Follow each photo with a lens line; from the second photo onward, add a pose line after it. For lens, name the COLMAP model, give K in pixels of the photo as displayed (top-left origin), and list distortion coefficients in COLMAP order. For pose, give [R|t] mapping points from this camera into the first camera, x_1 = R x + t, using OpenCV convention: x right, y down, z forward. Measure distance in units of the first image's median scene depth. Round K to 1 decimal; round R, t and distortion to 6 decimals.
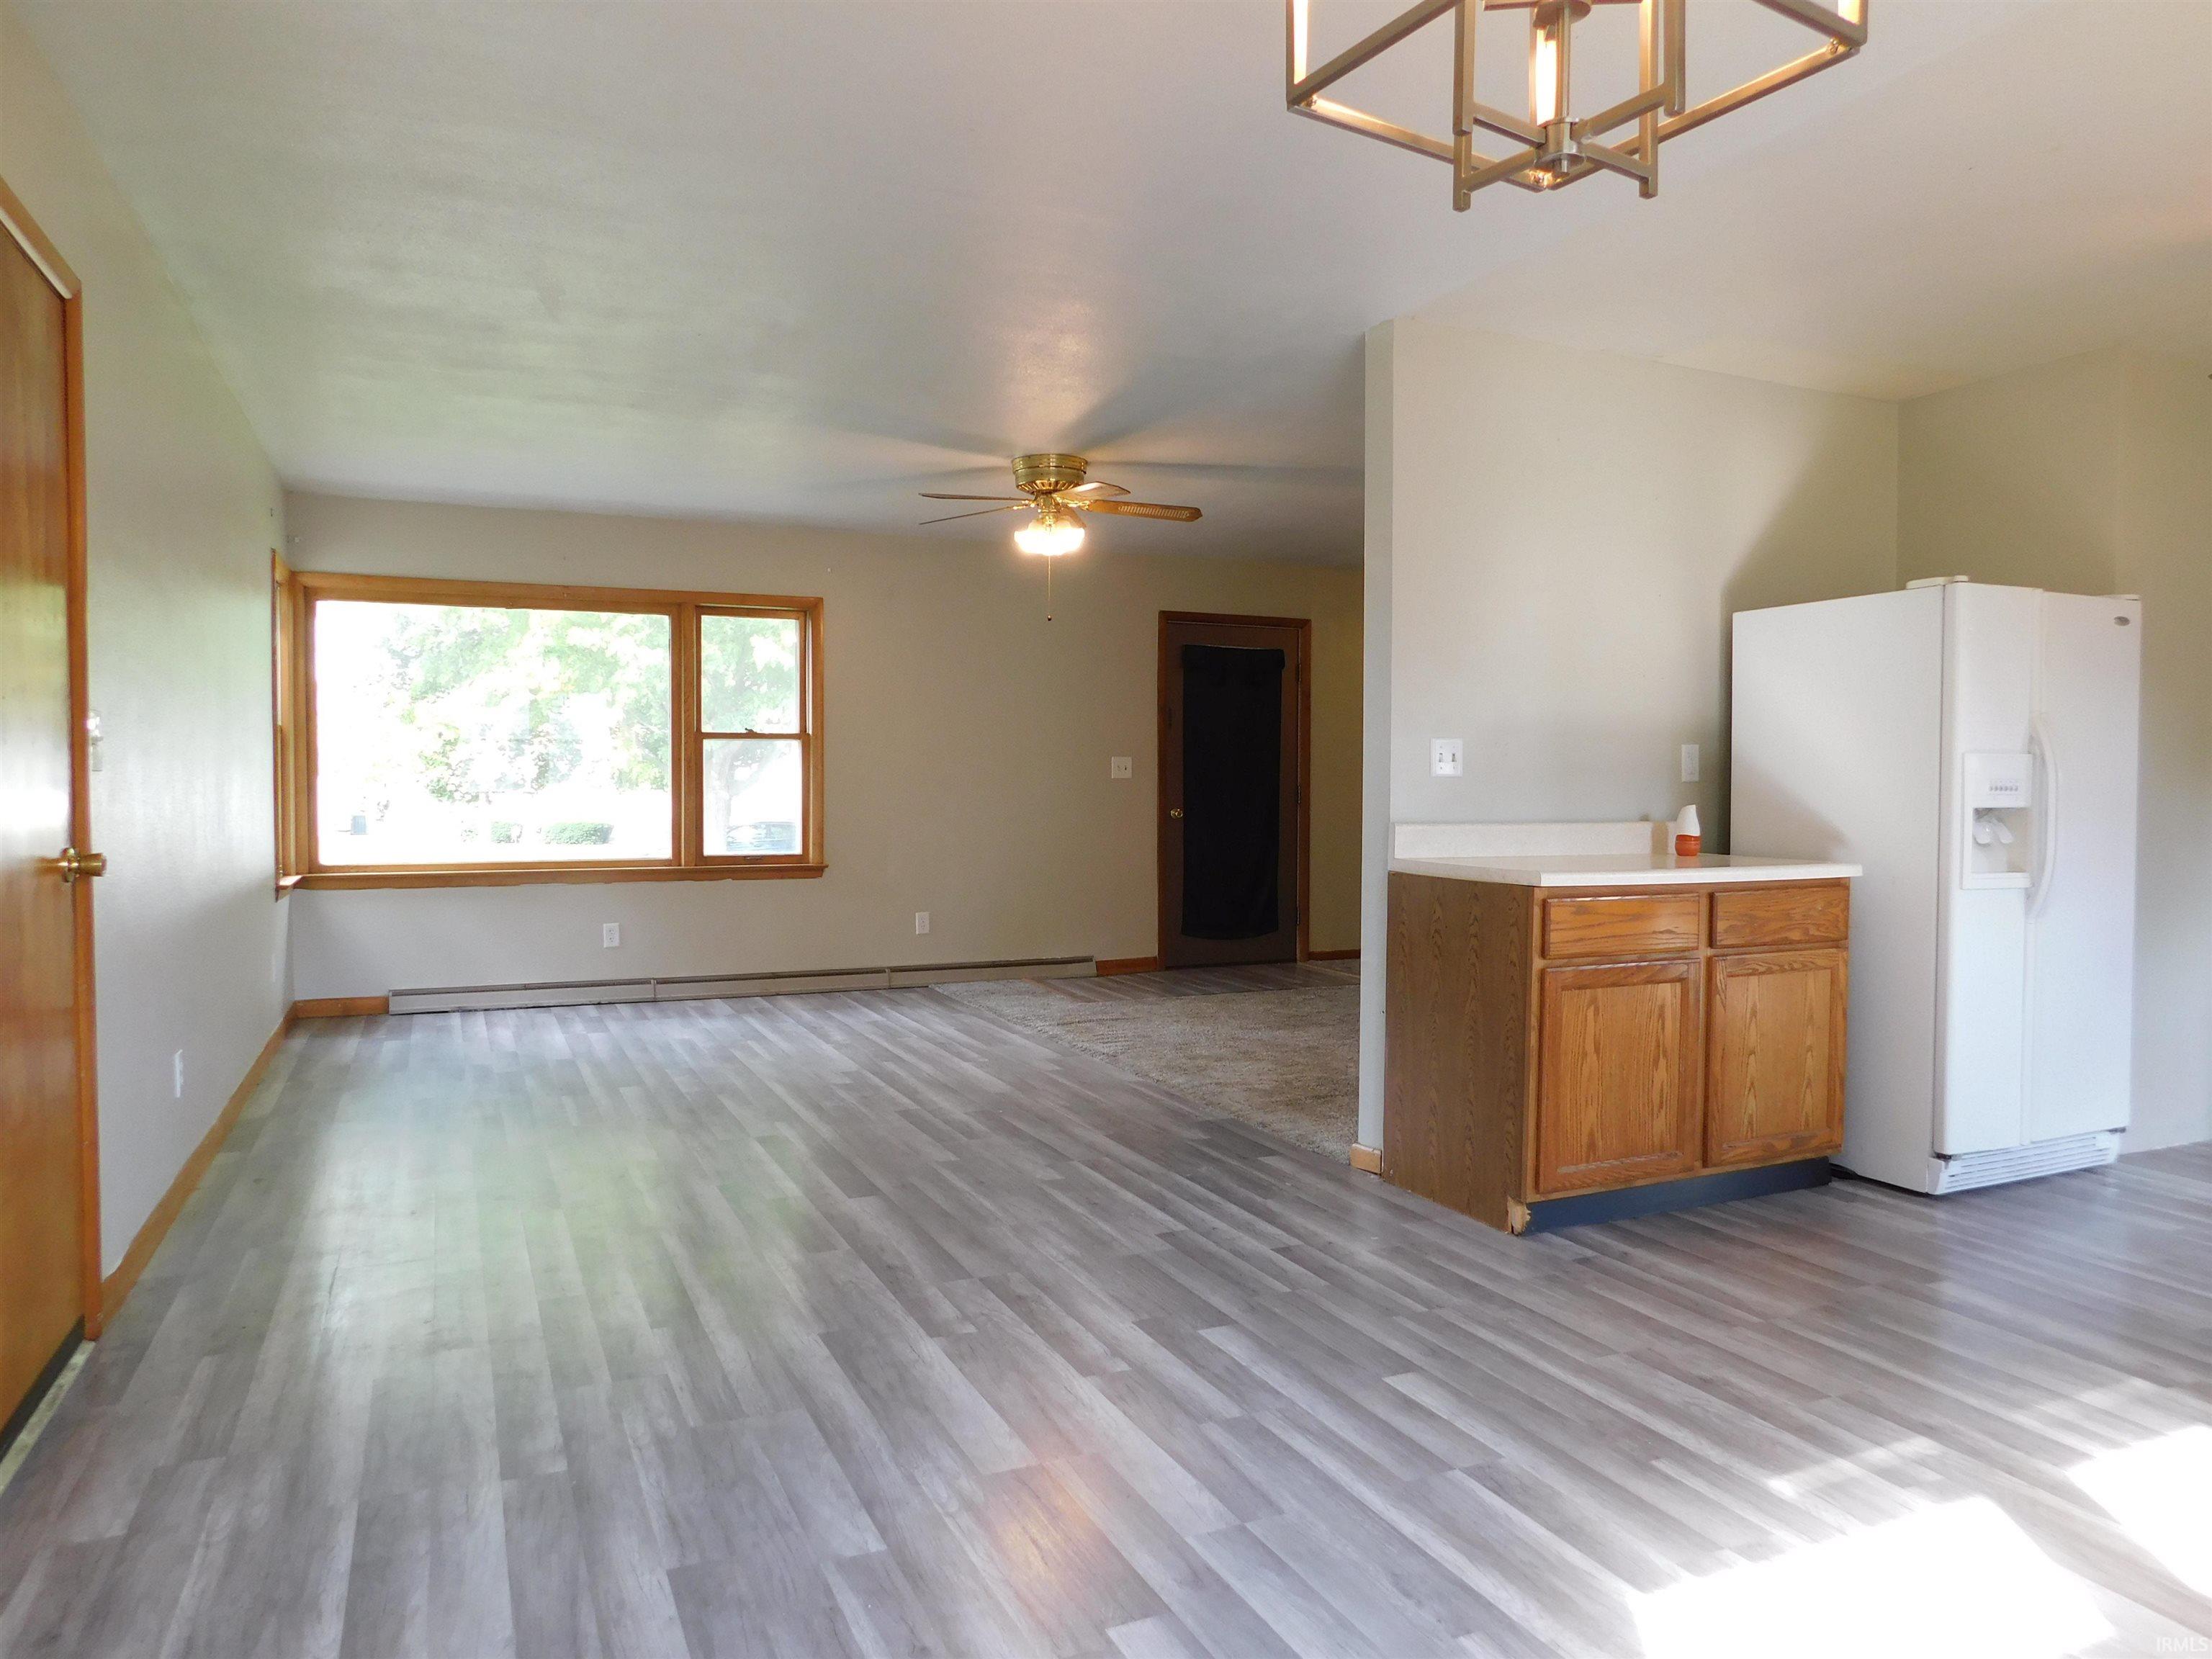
lens RADIAL K [[1468.9, 0, 1106.8], [0, 1468.9, 826.4], [0, 0, 1]] dist [-0.064637, 0.054459]
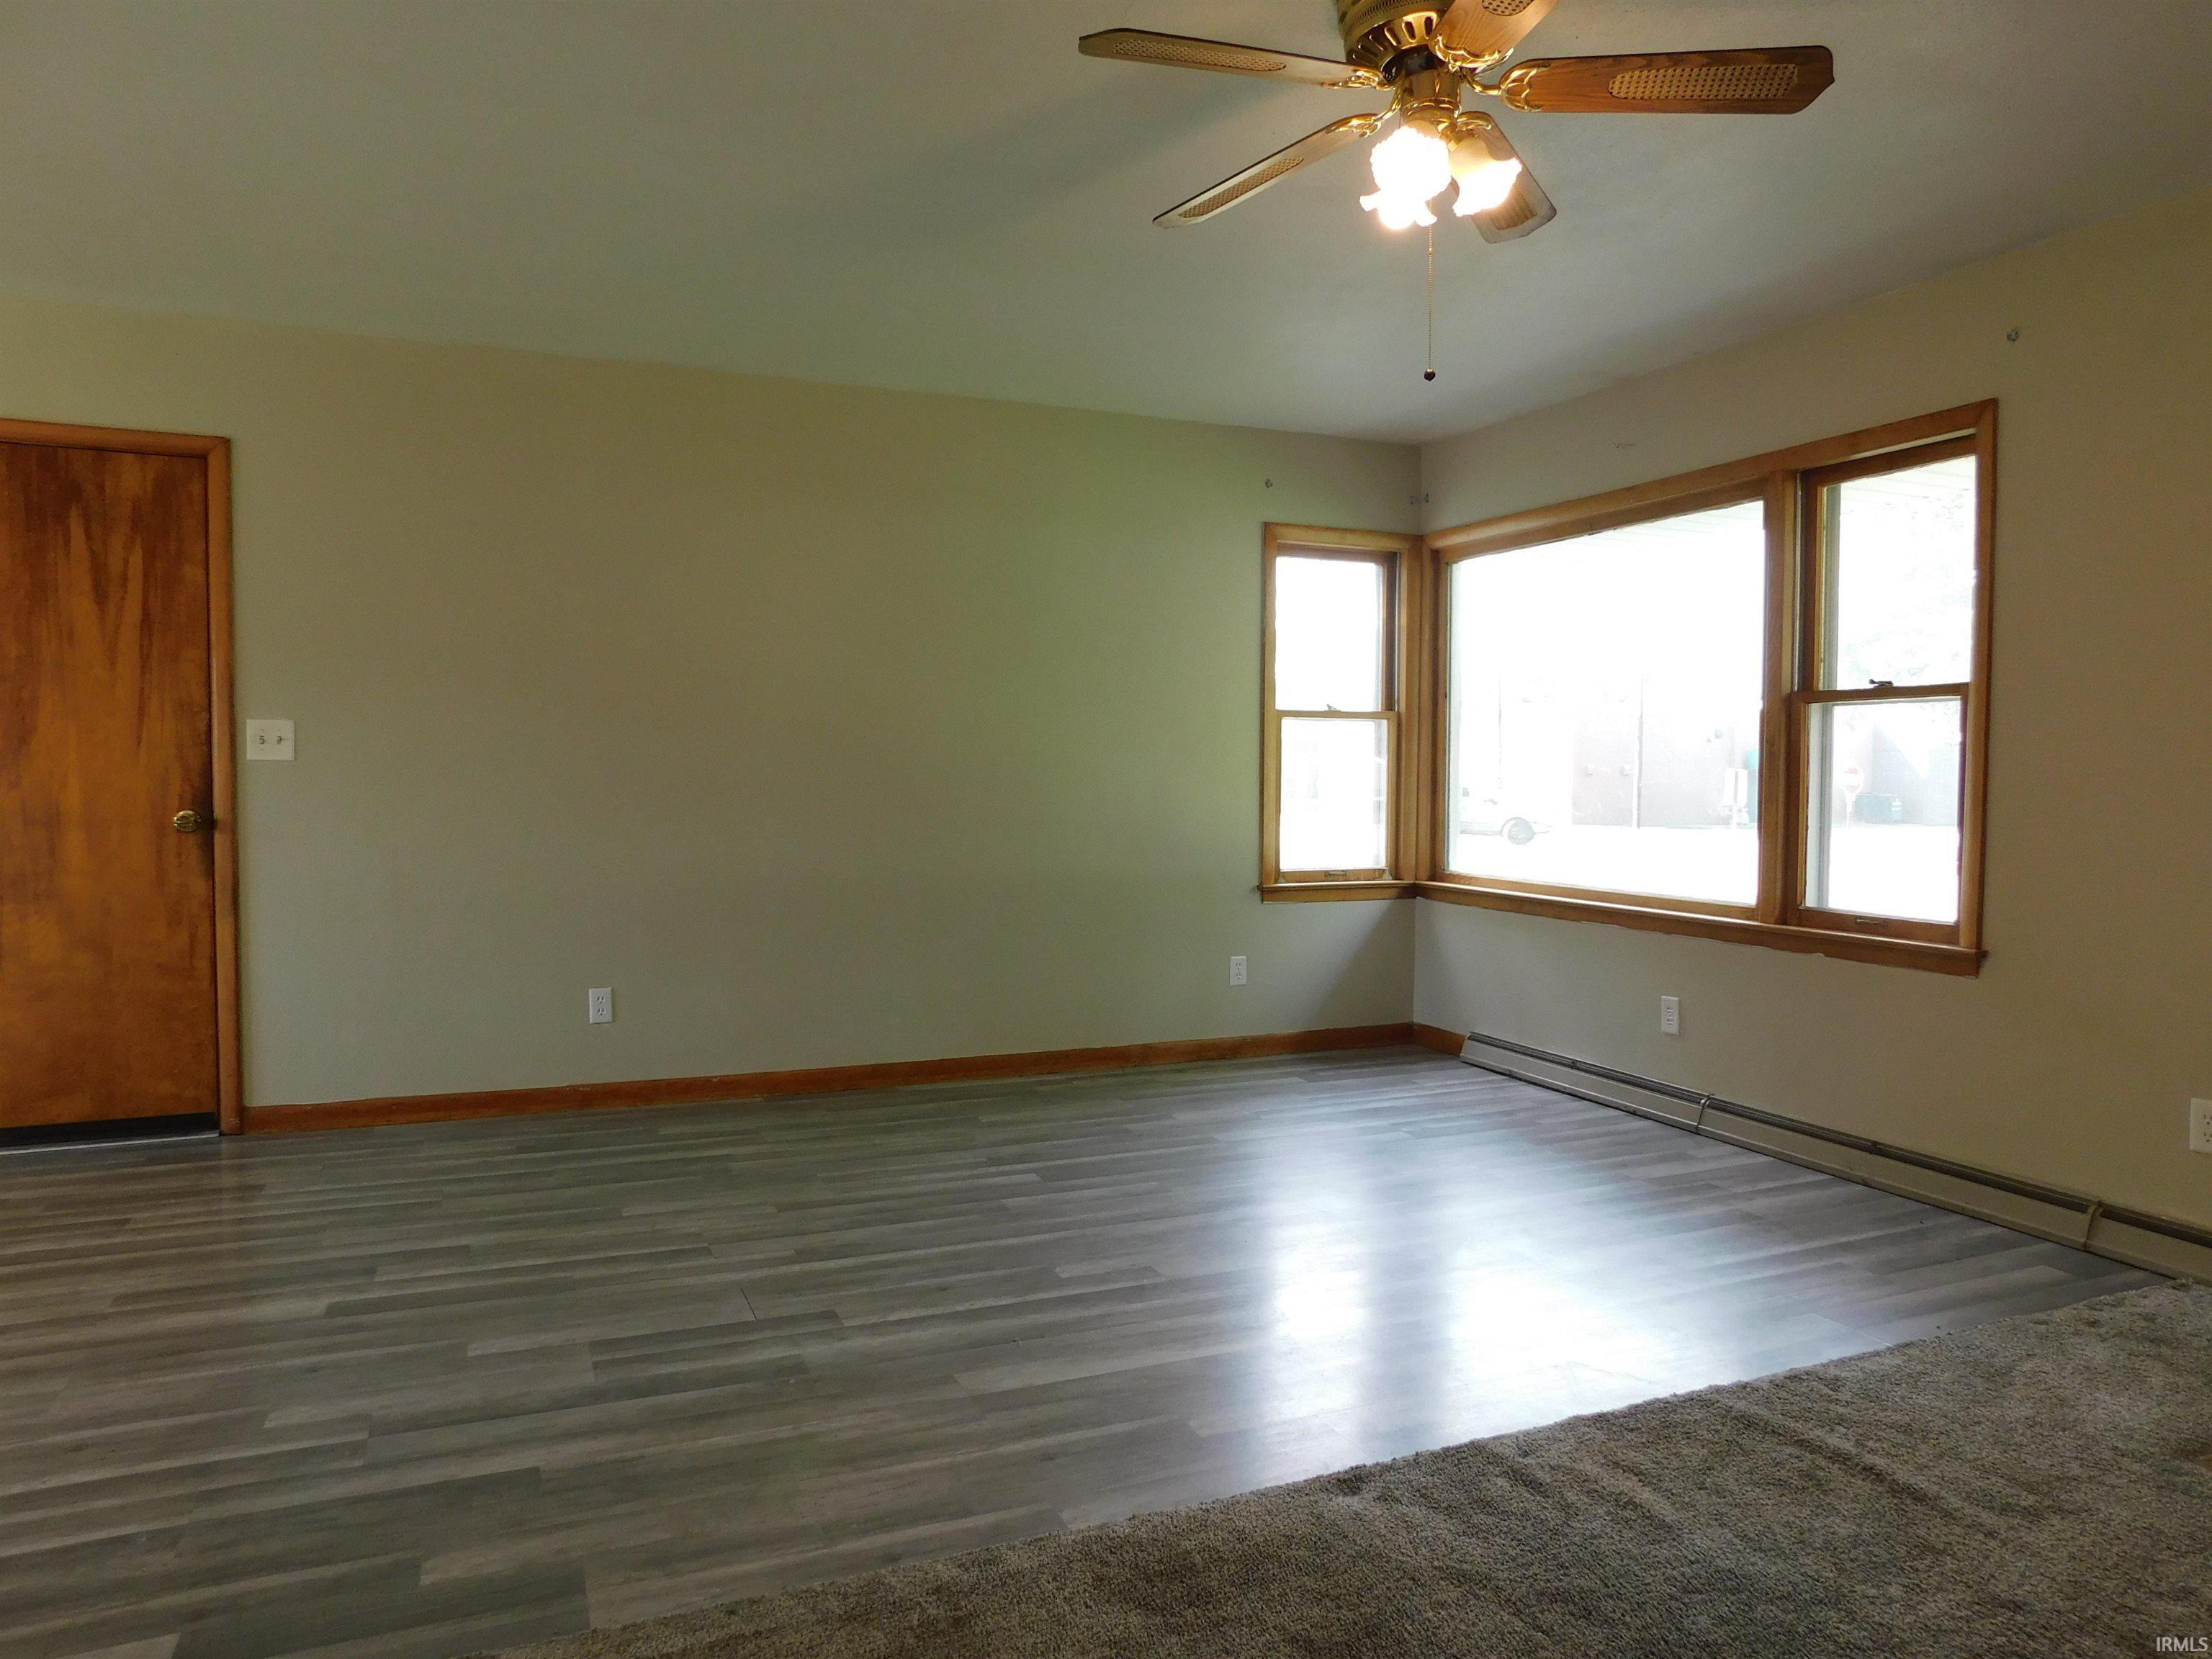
lens RADIAL K [[1468.9, 0, 1108.2], [0, 1468.9, 831.3], [0, 0, 1]] dist [-0.064637, 0.054459]
pose [[-0.027214, 0.038909, -0.998872, 0.333011], [-0.037589, 0.998496, 0.039918, -0.024721], [0.998923, 0.038633, -0.025710, 0.830541]]
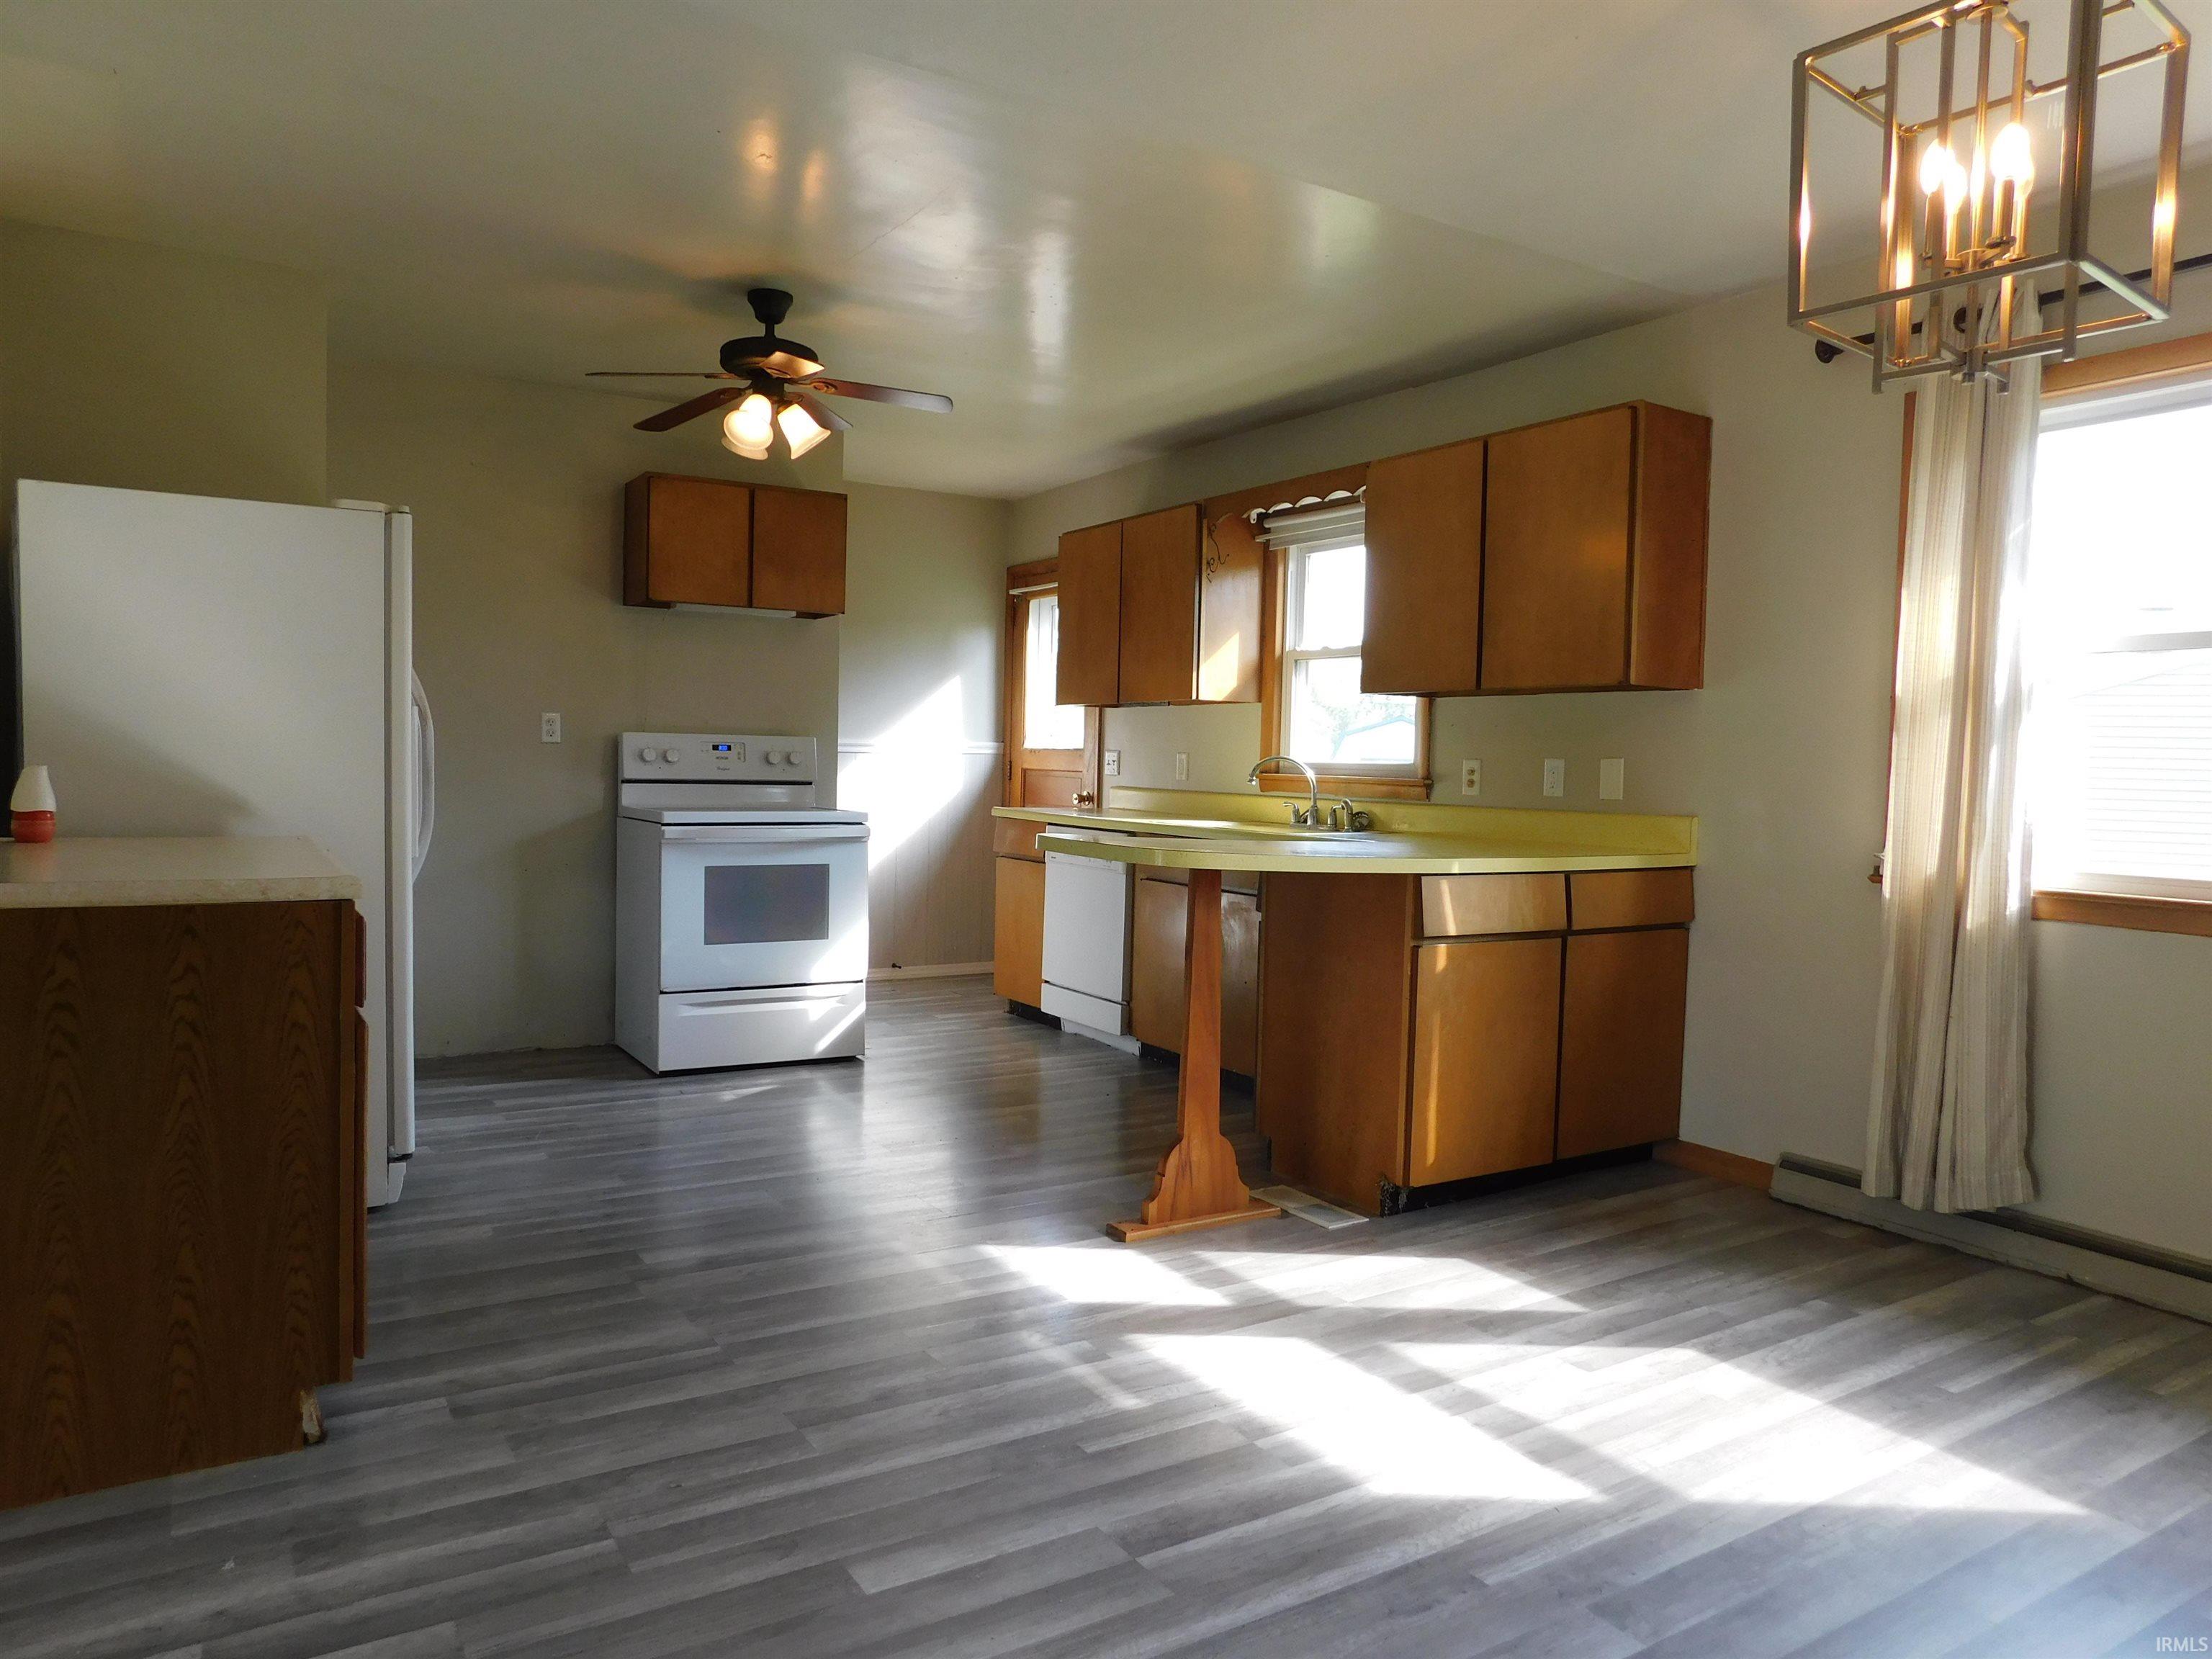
lens RADIAL K [[1468.9, 0, 1101.3], [0, 1468.9, 836.8], [0, 0, 1]] dist [-0.064637, 0.054459]
pose [[-0.130345, -0.059585, 0.989677, -0.203767], [0.006839, 0.998115, 0.060994, -0.012534], [-0.991445, 0.014719, -0.129692, 0.395308]]
